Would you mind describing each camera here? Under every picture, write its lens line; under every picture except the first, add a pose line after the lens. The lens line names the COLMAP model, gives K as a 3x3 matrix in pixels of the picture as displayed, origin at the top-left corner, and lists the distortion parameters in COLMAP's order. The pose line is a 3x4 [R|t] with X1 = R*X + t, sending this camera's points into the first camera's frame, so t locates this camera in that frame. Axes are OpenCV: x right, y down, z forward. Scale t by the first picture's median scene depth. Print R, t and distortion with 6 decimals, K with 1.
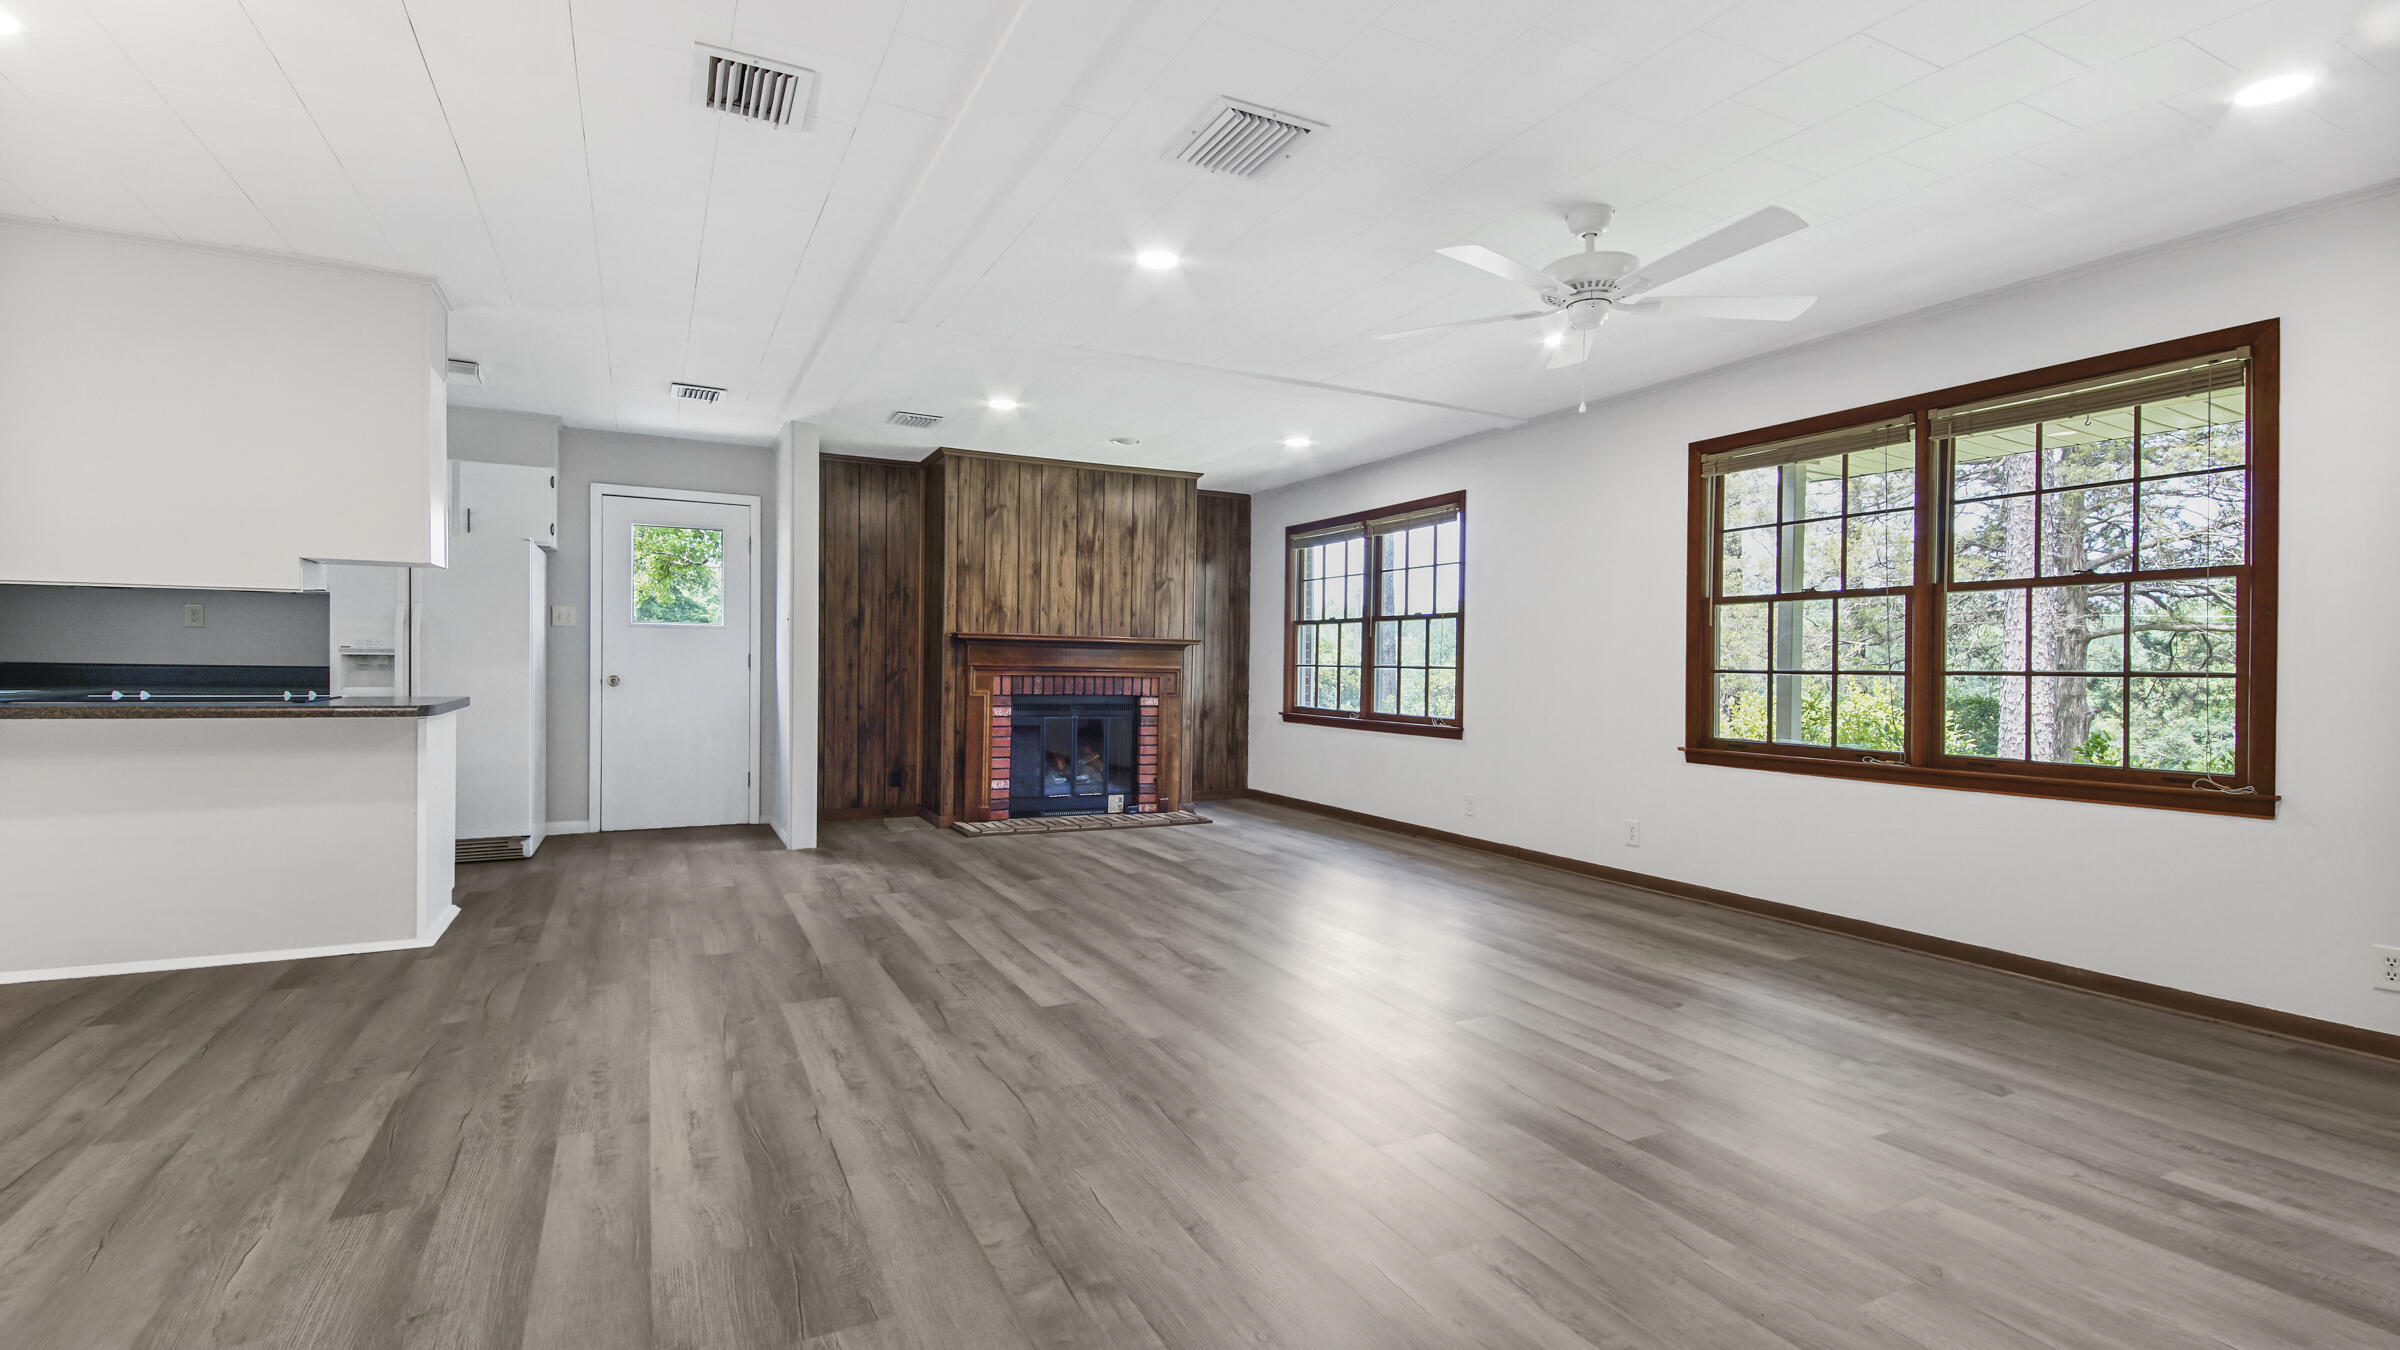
lens RADIAL K [[1044.0, 0, 1182.6], [0, 1044.0, 675.6], [0, 0, 1]] dist [0.057831, -0.030635]
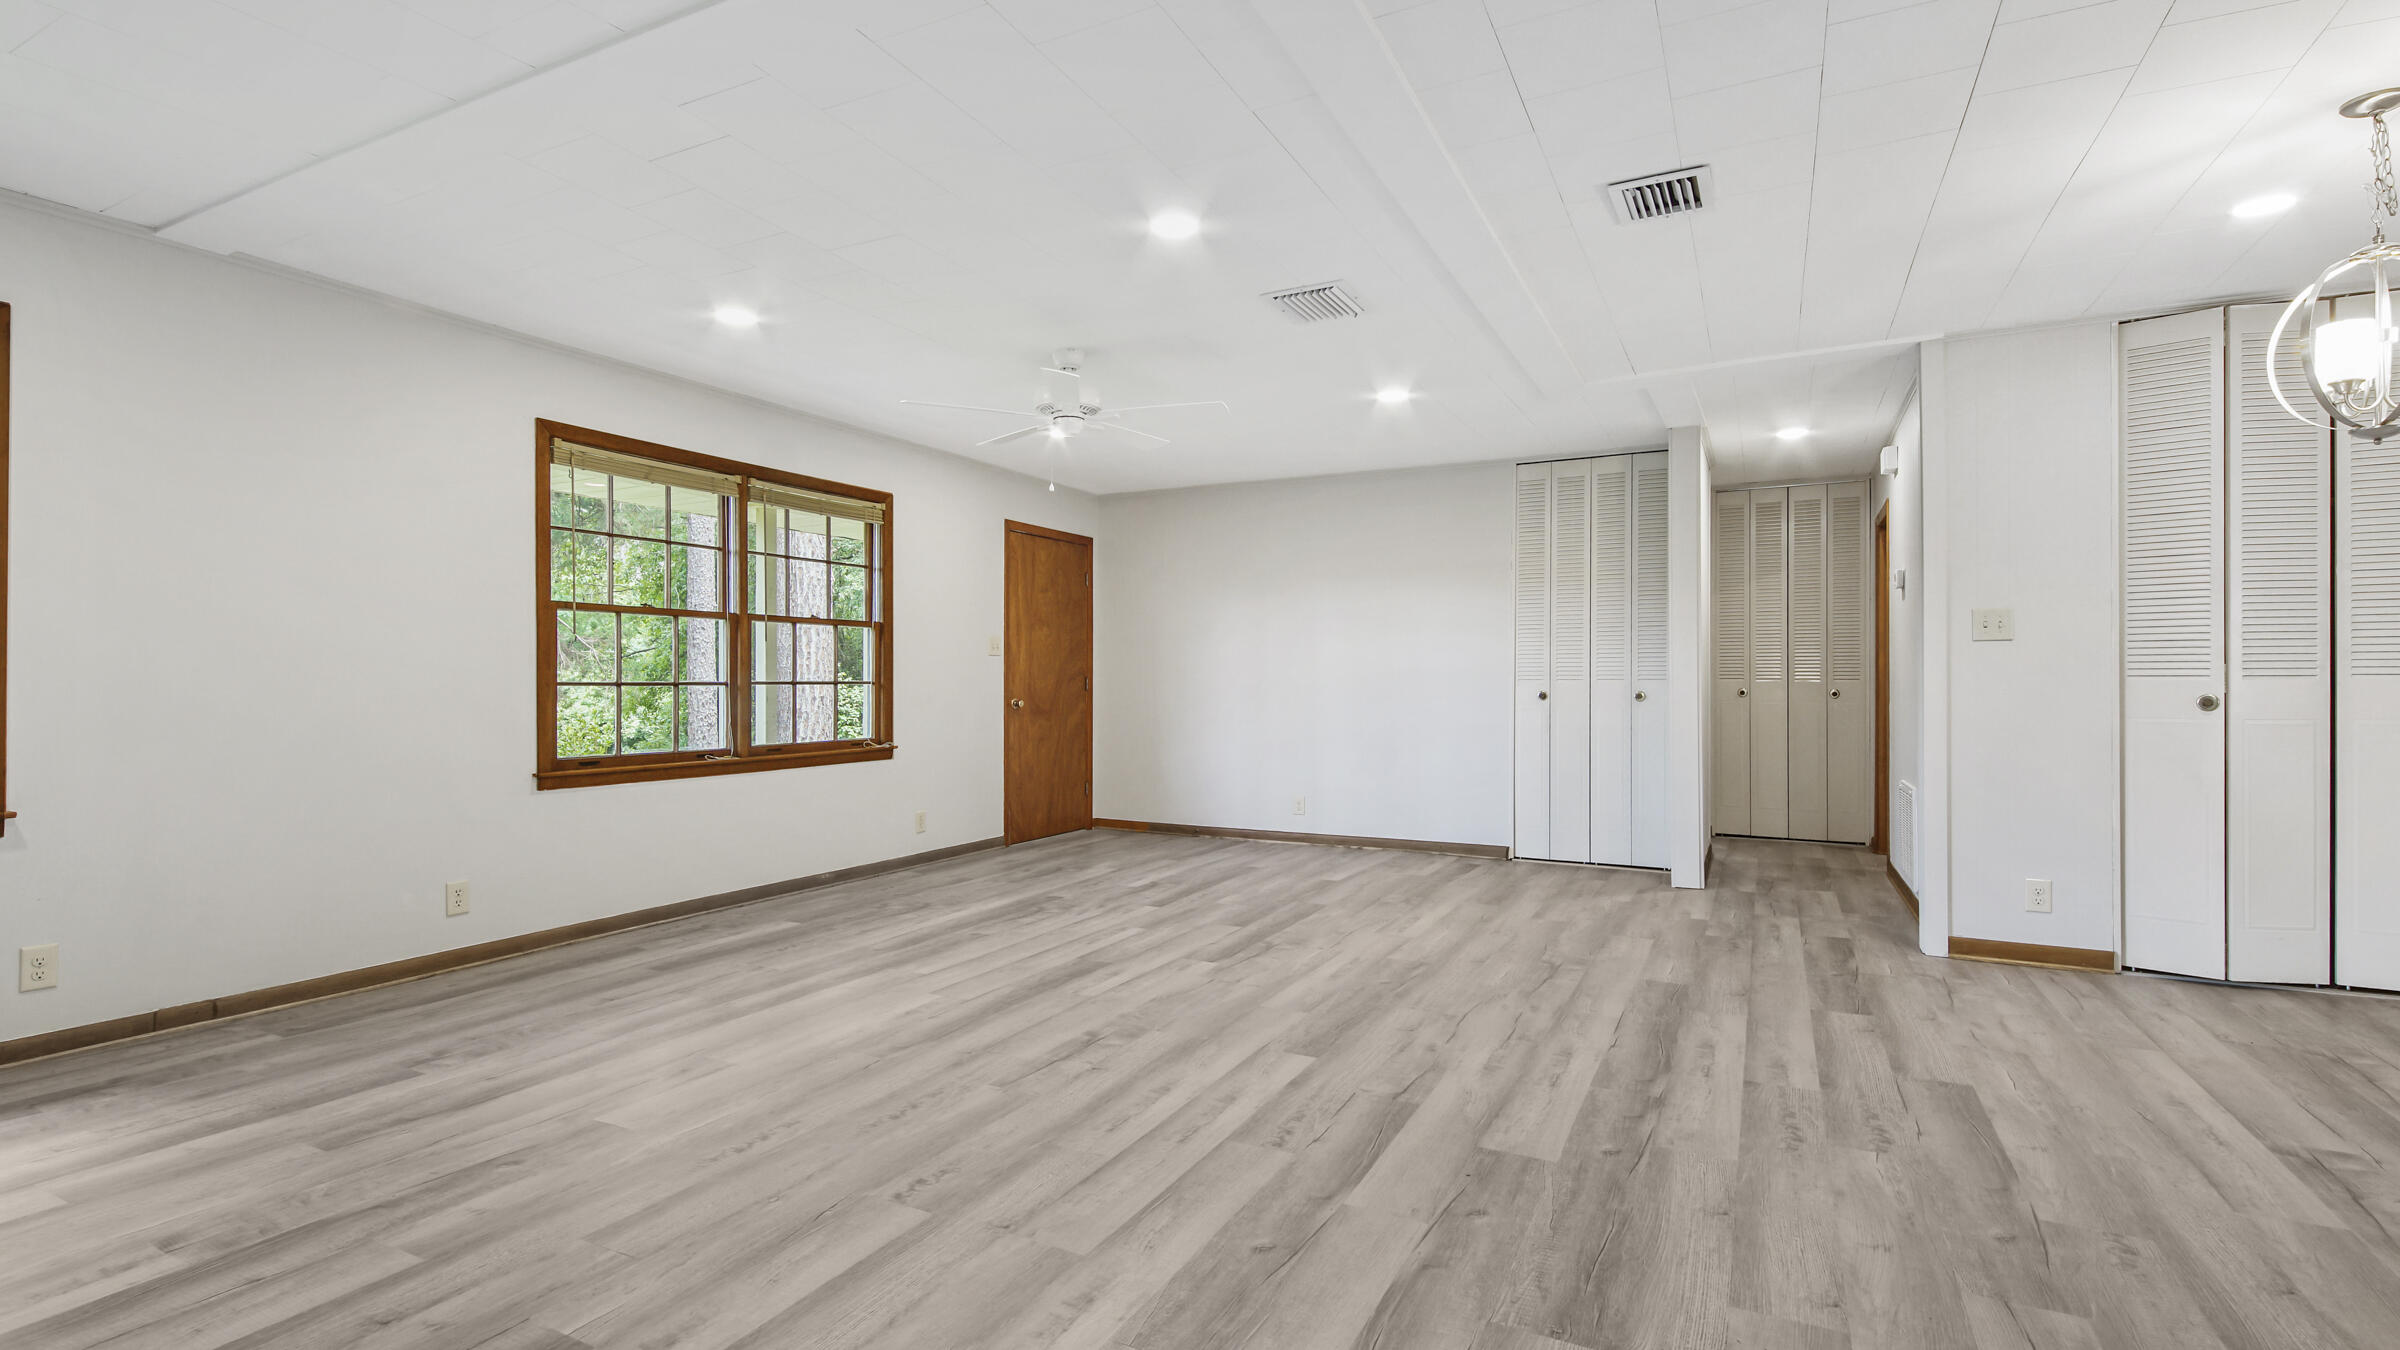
lens RADIAL K [[1089.7, 0, 1201.5], [0, 1089.7, 683.5], [0, 0, 1]] dist [0.035998, -0.022635]
pose [[-0.584374, -0.011696, 0.811400, -0.609517], [0.002277, 0.999869, 0.016052, -0.019568], [-0.811481, 0.011228, -0.584271, 1.179066]]
